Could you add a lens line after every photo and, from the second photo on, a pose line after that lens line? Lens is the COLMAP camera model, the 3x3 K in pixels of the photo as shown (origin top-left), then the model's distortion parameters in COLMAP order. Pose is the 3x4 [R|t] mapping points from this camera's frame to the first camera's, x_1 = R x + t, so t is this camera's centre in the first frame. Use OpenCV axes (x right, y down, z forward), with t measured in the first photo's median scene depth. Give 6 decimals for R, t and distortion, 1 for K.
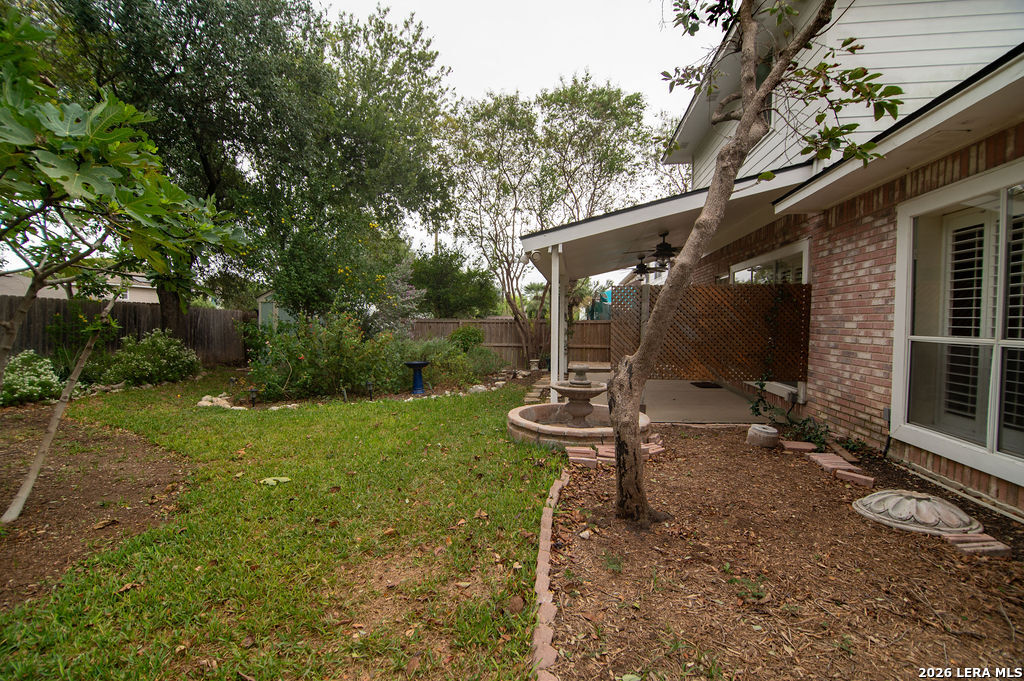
lens RADIAL K [[455.9, 0, 512.0], [0, 455.9, 340.5], [0, 0, 1]] dist [-0.011470, -0.000504]
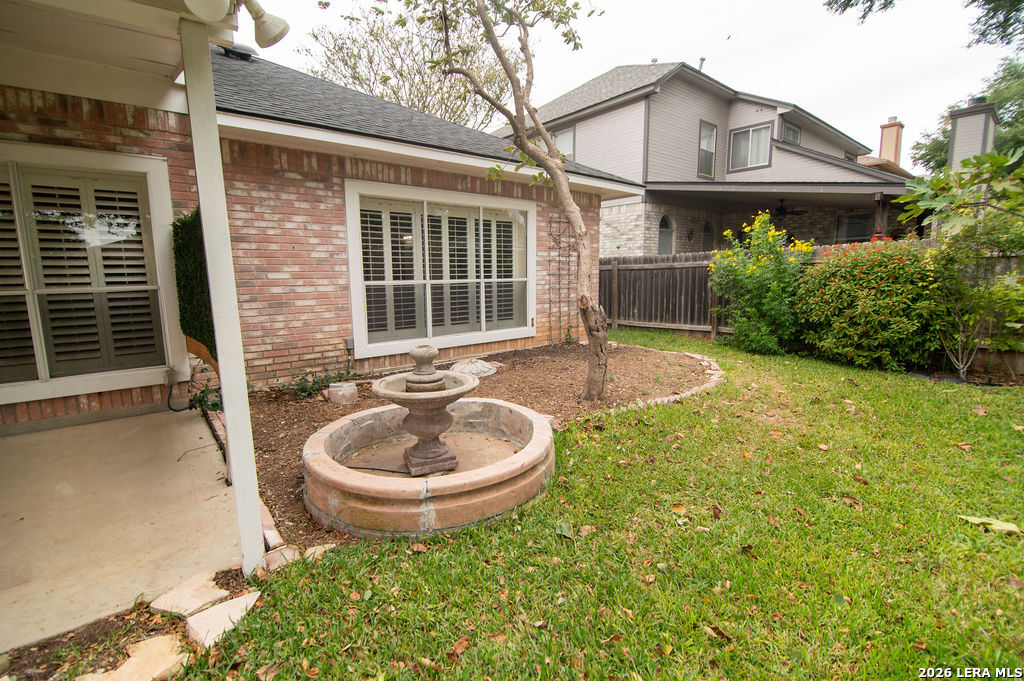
lens RADIAL K [[458.2, 0, 511.8], [0, 458.2, 342.0], [0, 0, 1]] dist [-0.004479, -0.001110]
pose [[-0.745562, -0.105338, 0.658059, -0.373321], [0.029603, 0.981220, 0.190607, -0.076421], [-0.665779, 0.161590, -0.728442, 1.595949]]
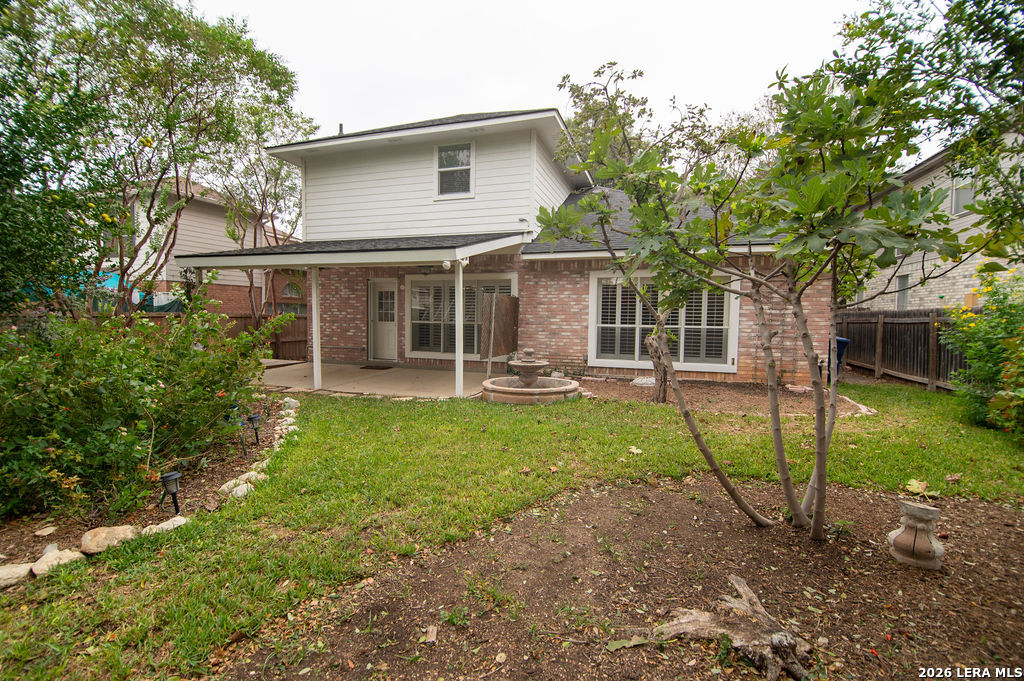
lens RADIAL K [[455.9, 0, 512.0], [0, 455.9, 340.5], [0, 0, 1]] dist [-0.011470, -0.000504]
pose [[0.138370, -0.061065, 0.988496, -1.572616], [0.031262, 0.997869, 0.057268, -0.074939], [-0.989887, 0.022978, 0.139984, 1.012558]]
